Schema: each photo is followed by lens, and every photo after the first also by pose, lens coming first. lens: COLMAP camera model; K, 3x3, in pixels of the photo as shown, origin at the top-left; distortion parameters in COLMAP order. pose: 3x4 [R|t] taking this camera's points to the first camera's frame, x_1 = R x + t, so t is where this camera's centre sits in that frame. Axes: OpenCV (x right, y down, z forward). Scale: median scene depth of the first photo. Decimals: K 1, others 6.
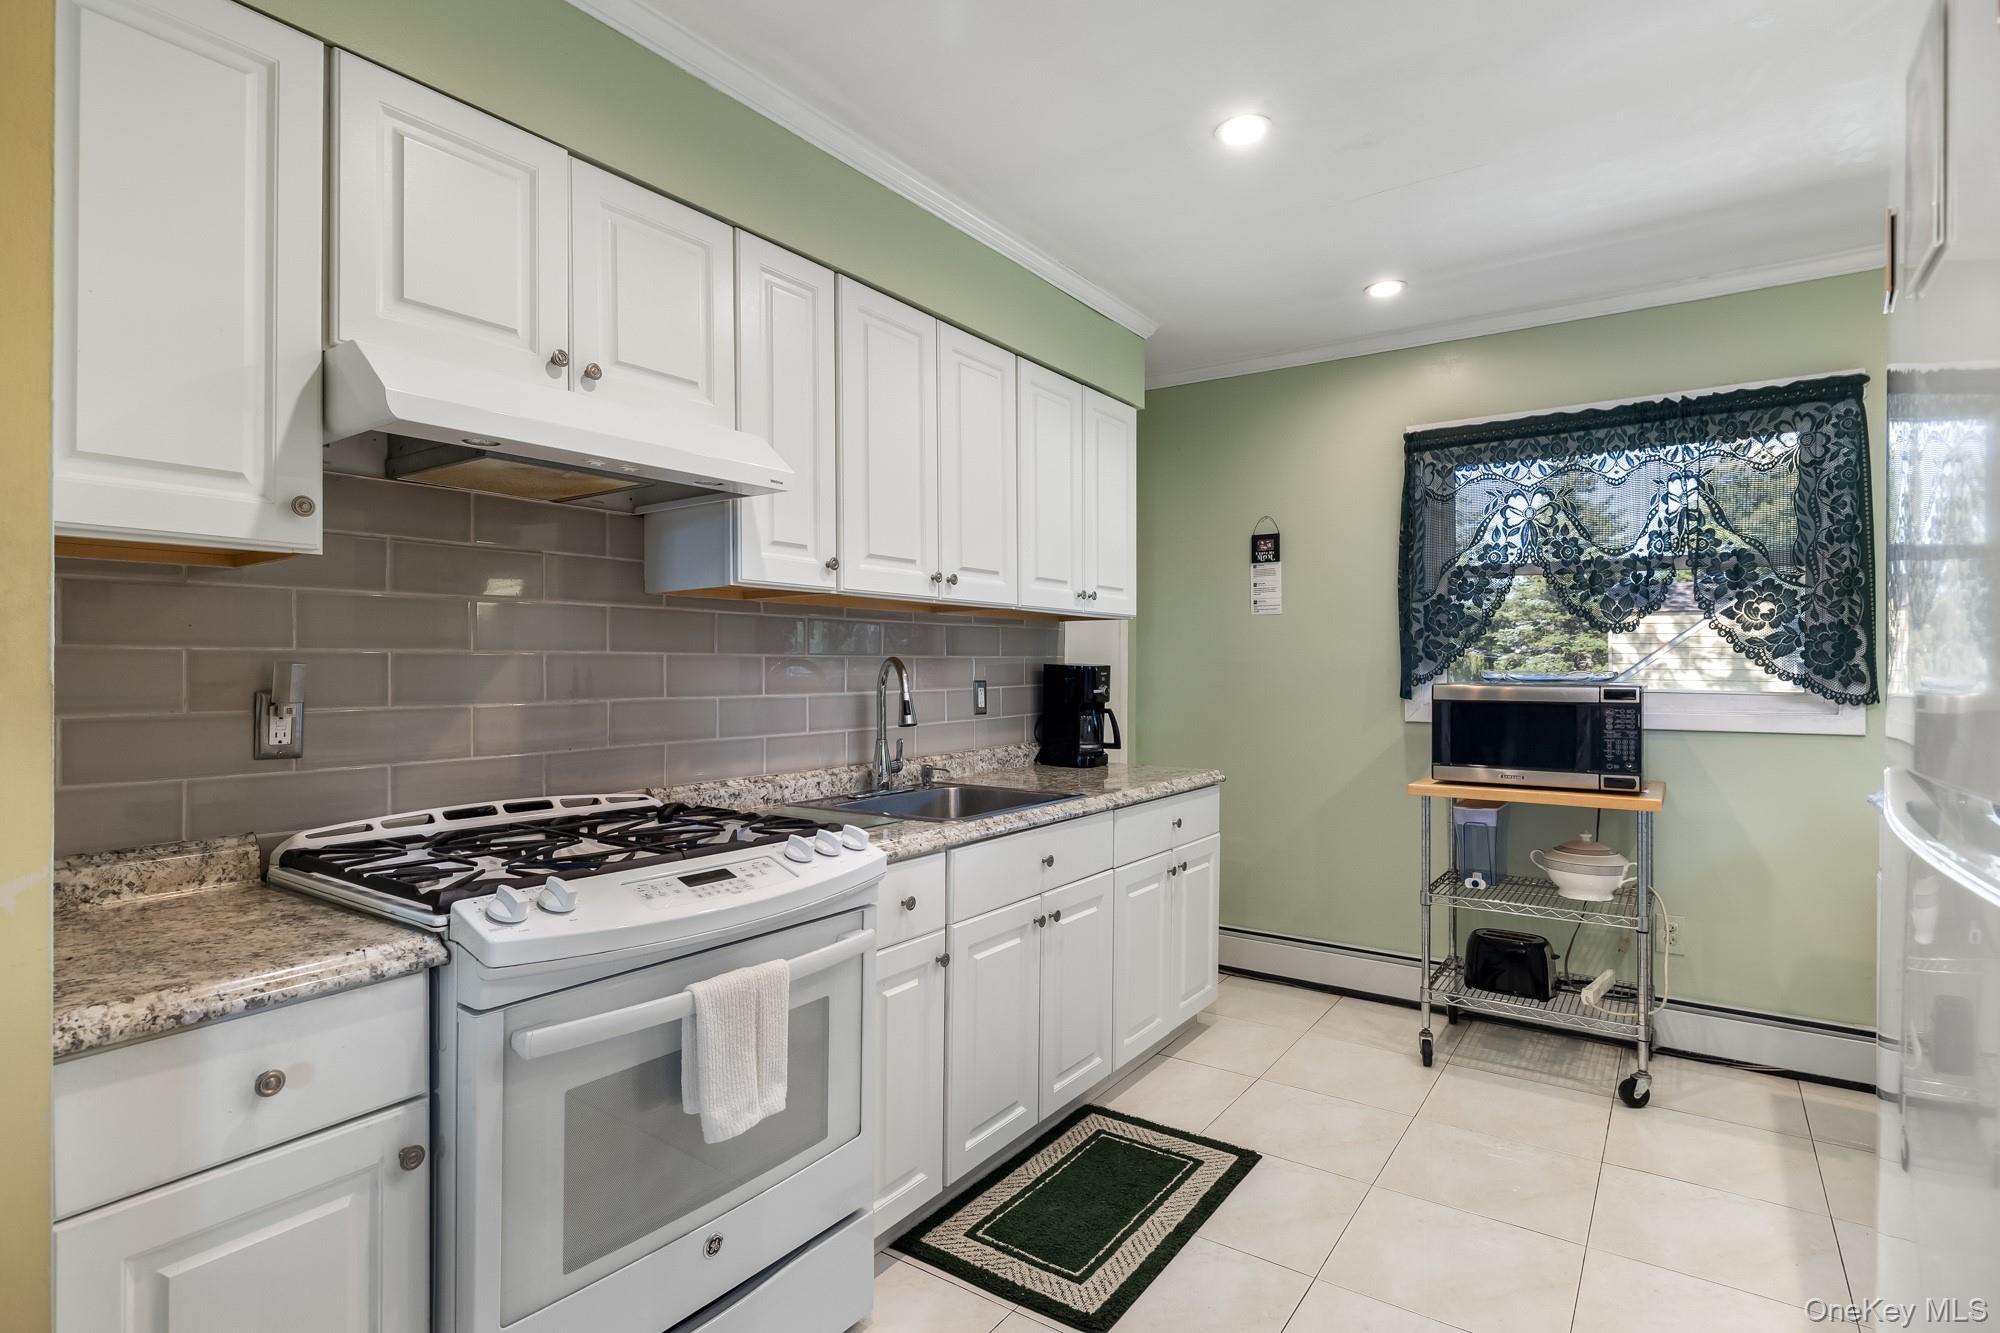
lens RADIAL K [[1023.4, 0, 1000.0], [0, 1023.4, 666.5], [0, 0, 1]] dist [0.001029, 0.000360]
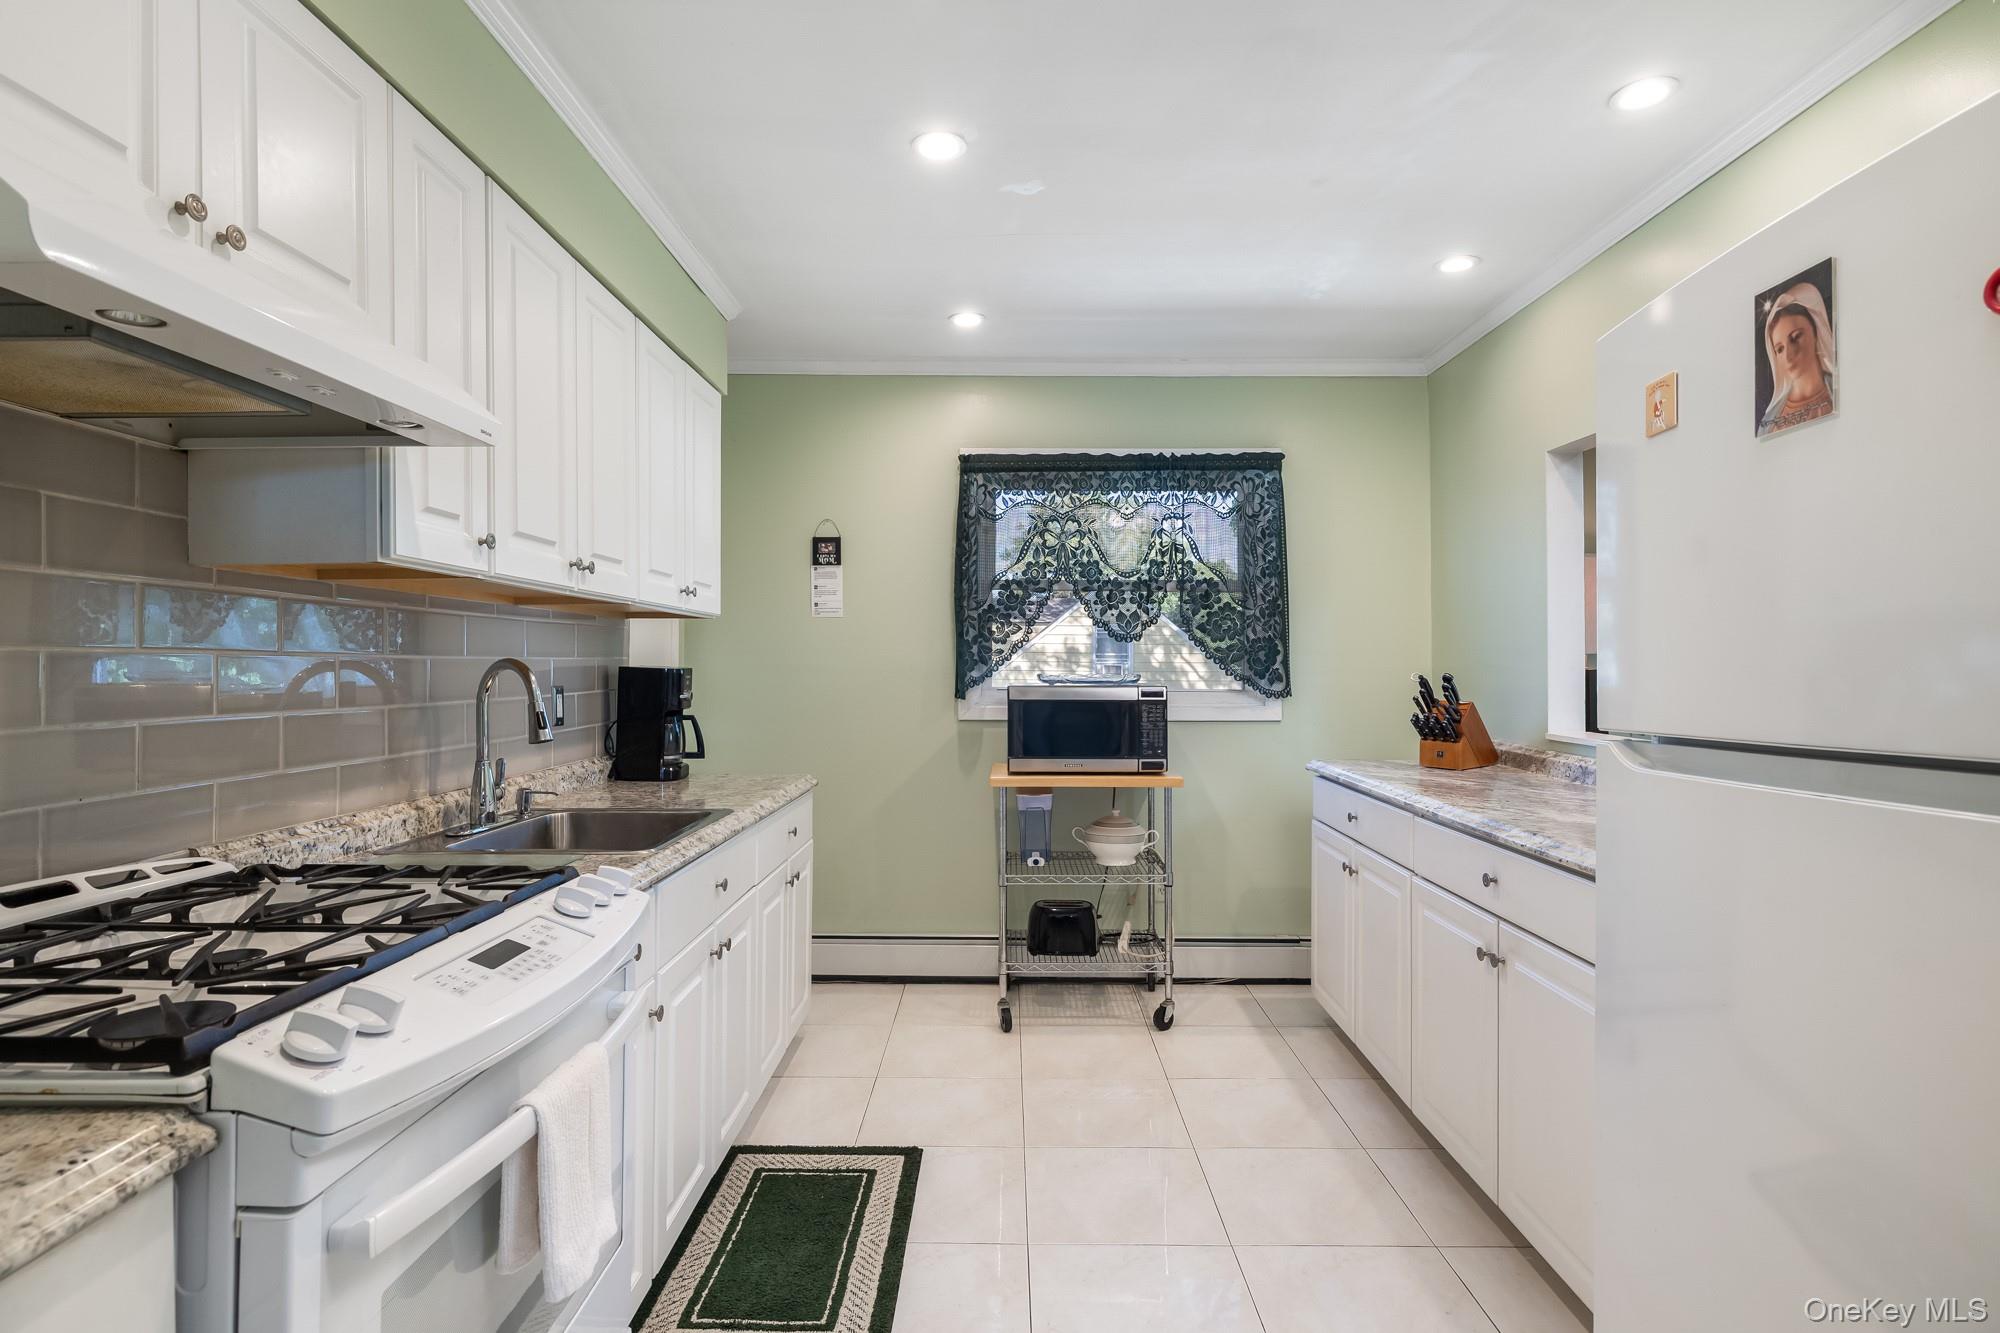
lens RADIAL K [[1033.6, 0, 1004.0], [0, 1033.6, 663.7], [0, 0, 1]] dist [0.002412, 0.000503]
pose [[0.818413, 0.003121, 0.574622, -0.229933], [-0.001546, 0.999994, -0.003231, -0.002882], [-0.574629, 0.001756, 0.818412, 0.090465]]
